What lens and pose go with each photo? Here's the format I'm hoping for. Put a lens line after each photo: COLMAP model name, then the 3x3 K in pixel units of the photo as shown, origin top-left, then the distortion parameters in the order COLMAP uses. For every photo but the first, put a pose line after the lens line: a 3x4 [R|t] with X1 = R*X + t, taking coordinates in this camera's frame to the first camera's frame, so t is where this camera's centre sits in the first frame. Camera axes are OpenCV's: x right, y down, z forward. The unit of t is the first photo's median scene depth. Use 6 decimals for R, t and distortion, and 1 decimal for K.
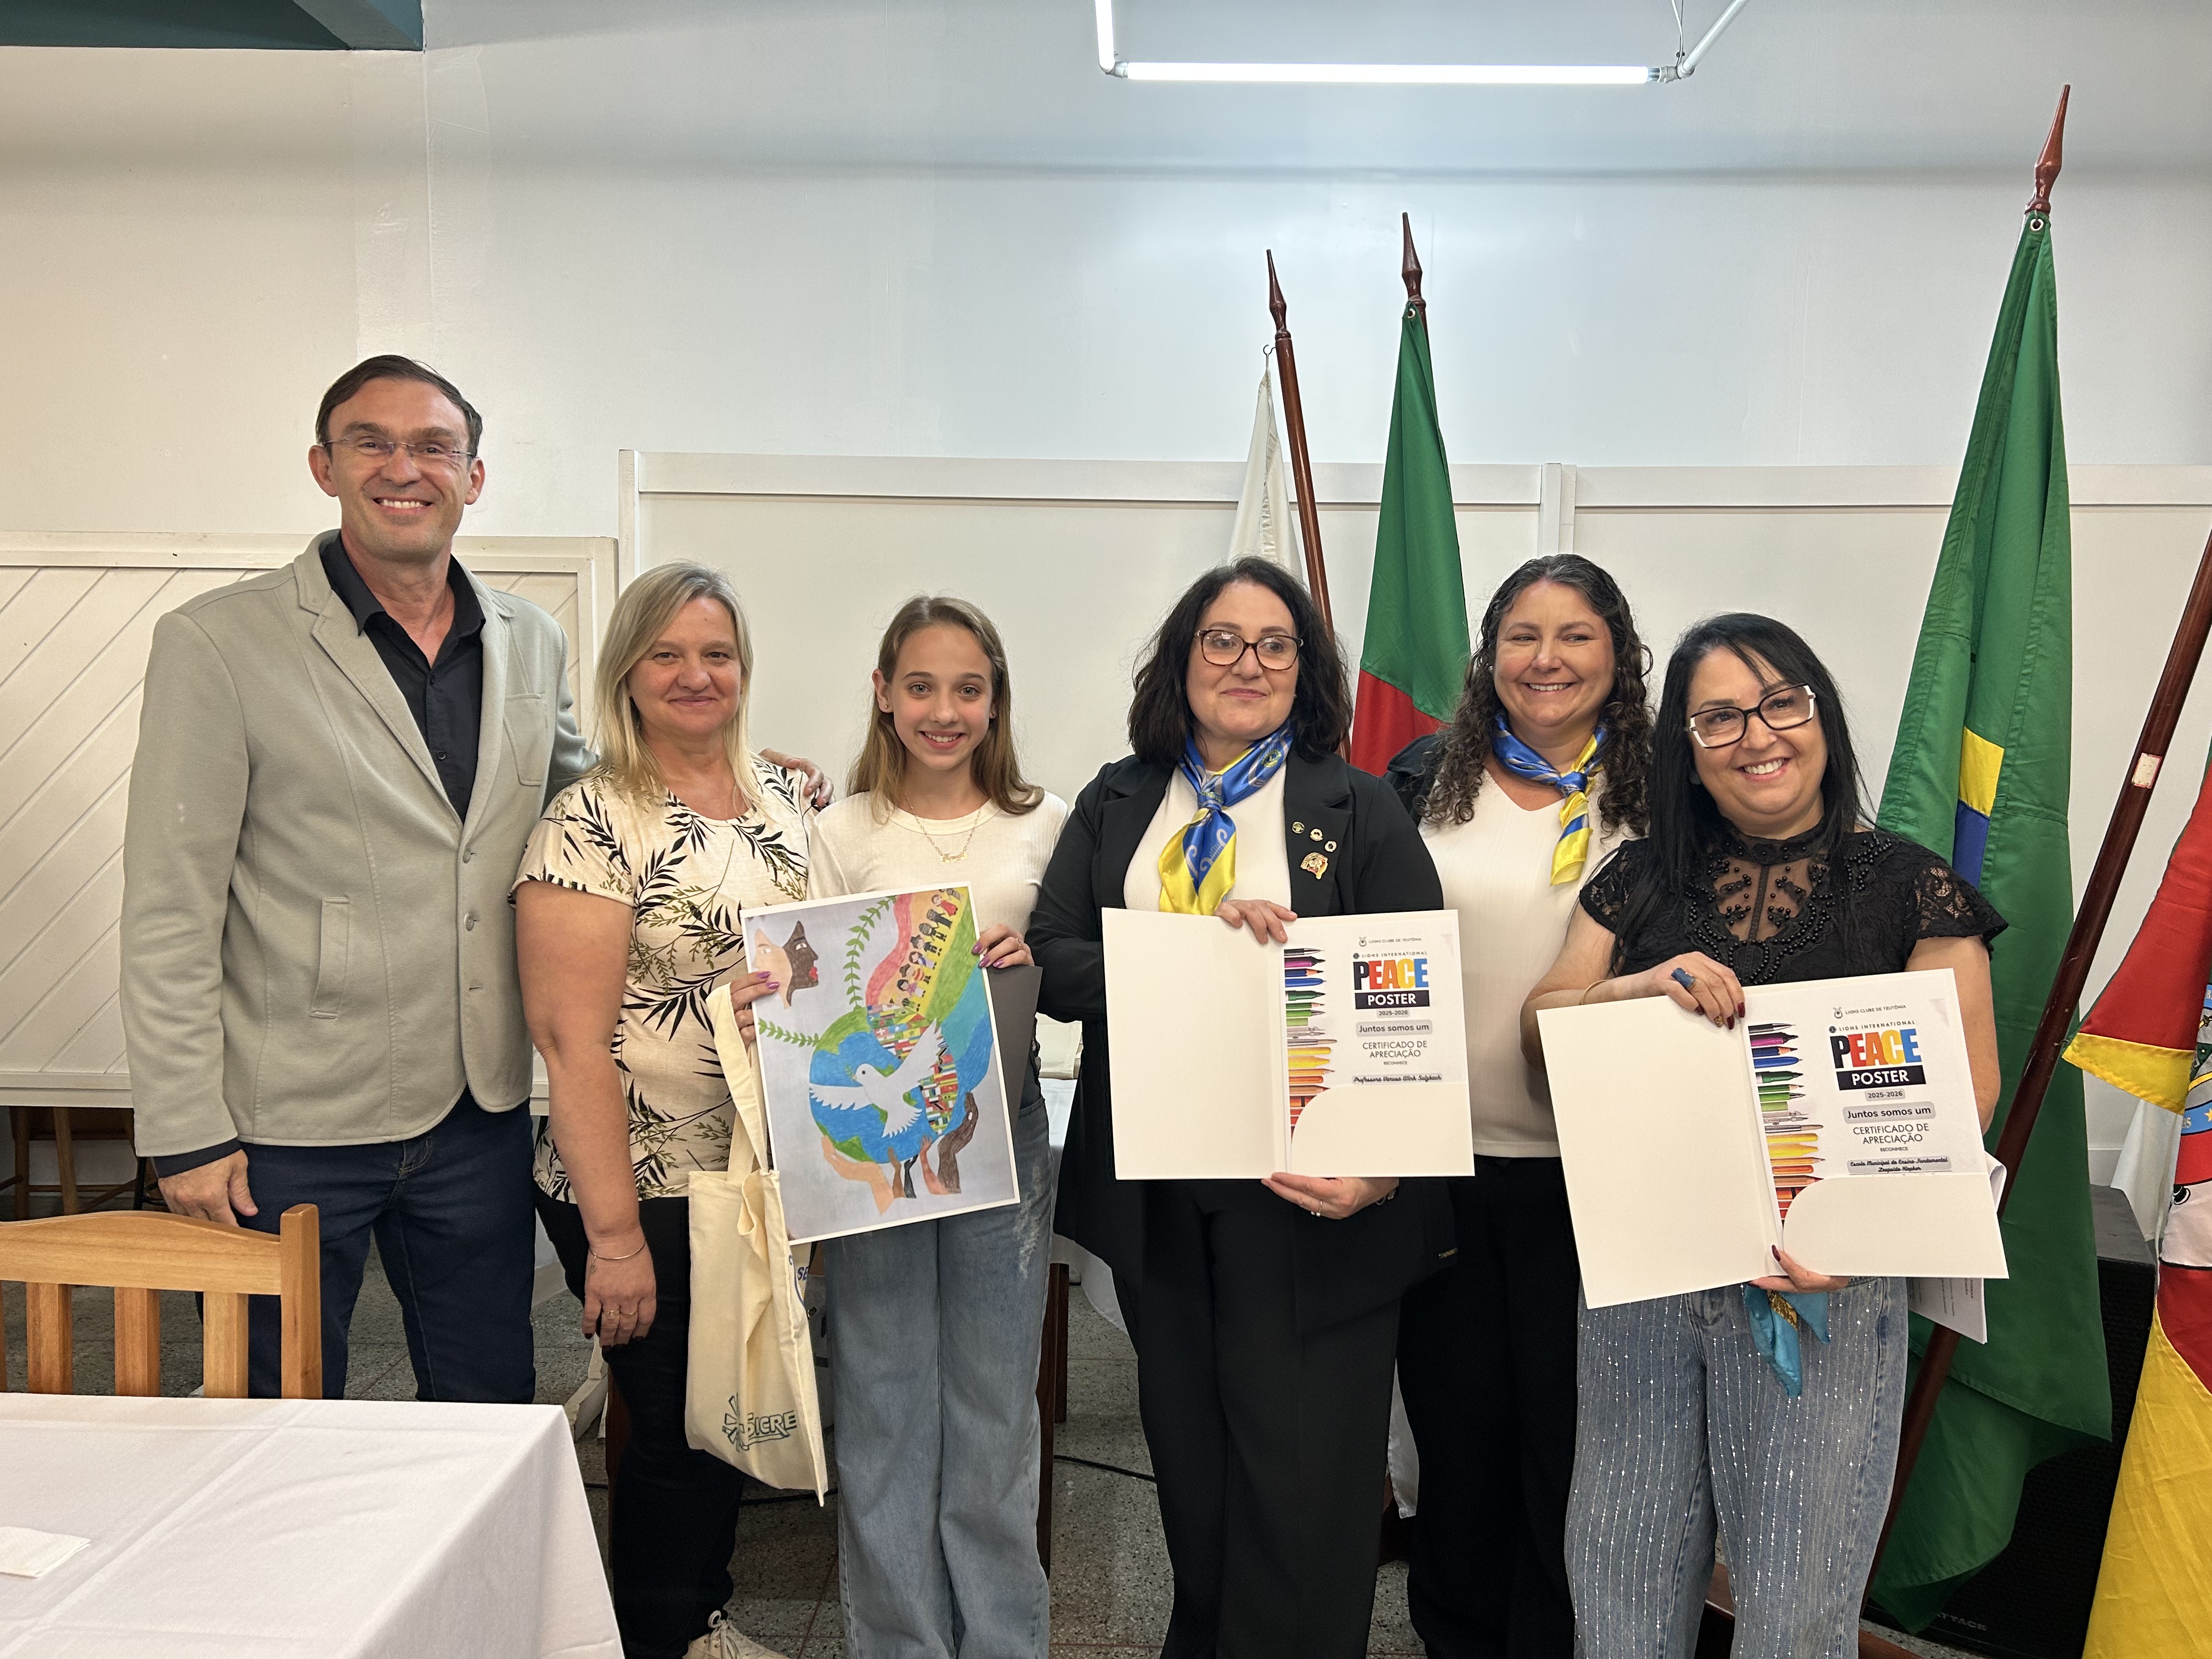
lens RADIAL K [[1762.8, 0, 1106.0], [0, 1762.8, 829.5], [0, 0, 1]] dist [0.035995, -0.041552]
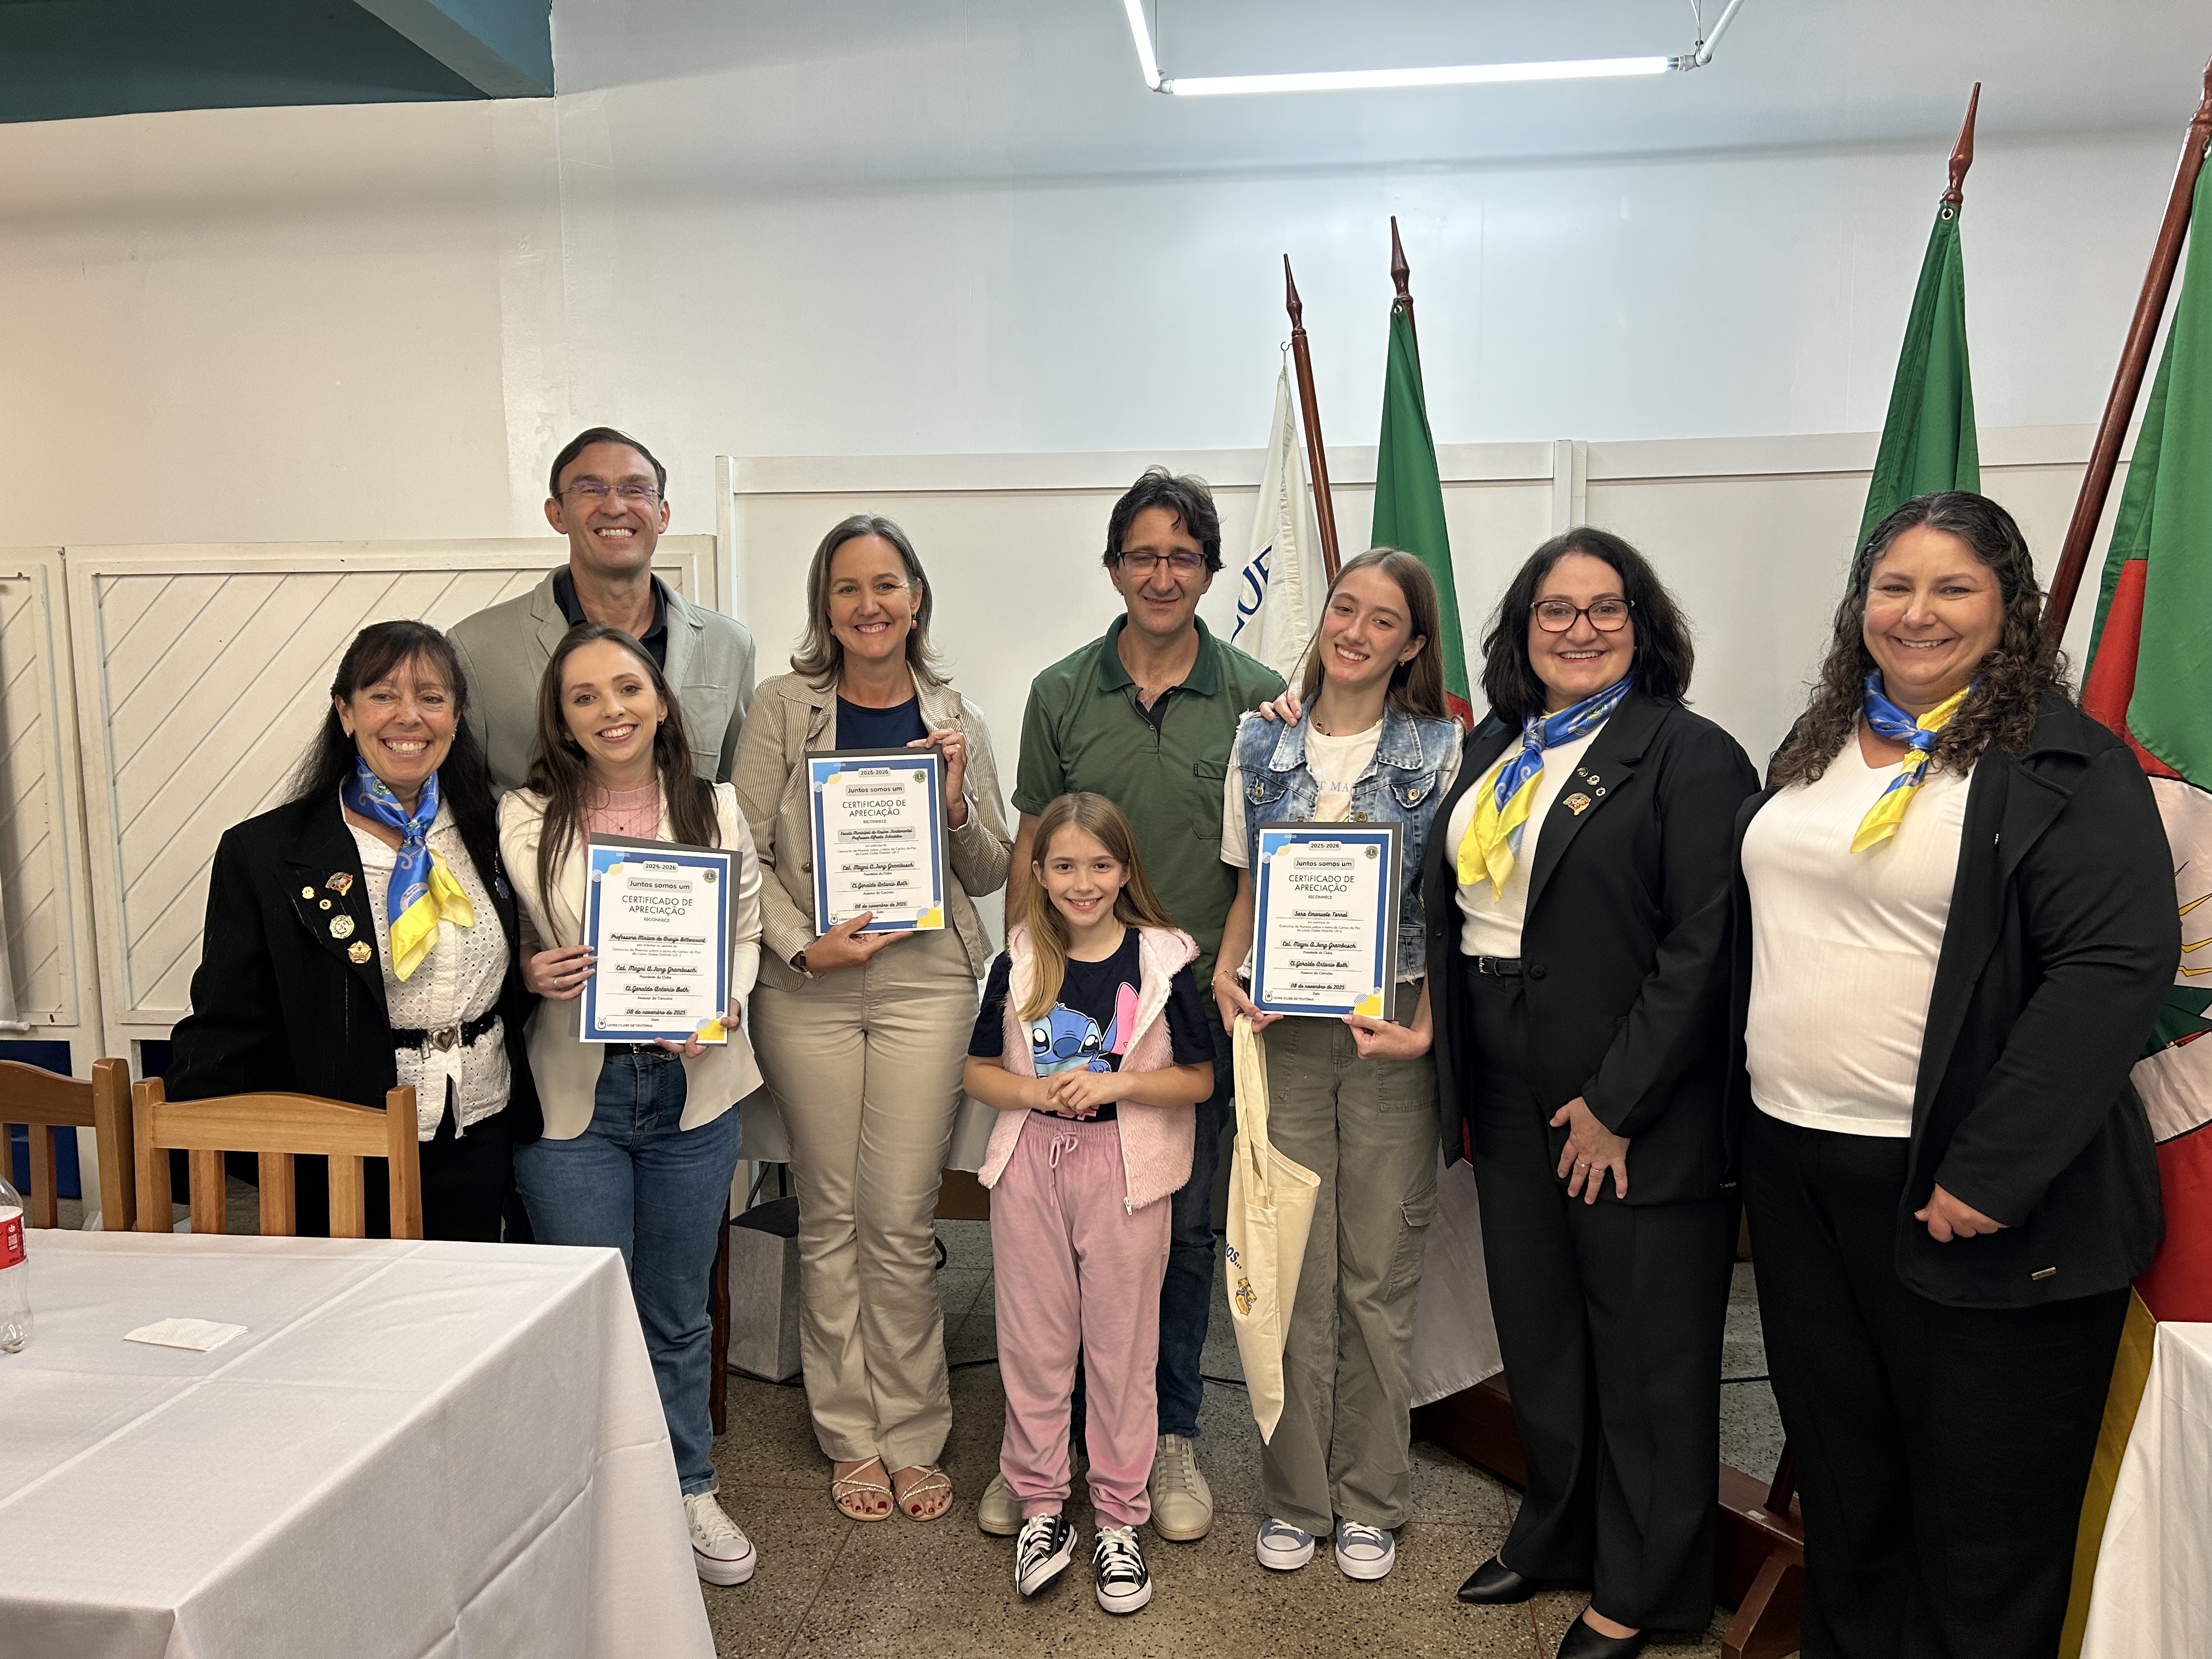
lens RADIAL K [[1762.8, 0, 1106.0], [0, 1762.8, 829.5], [0, 0, 1]] dist [0.035995, -0.041552]
pose [[0.994768, -0.011484, -0.101511, 0.081853], [0.013003, 0.999813, 0.014308, 0.009098], [0.101327, -0.015553, 0.994732, -0.093018]]
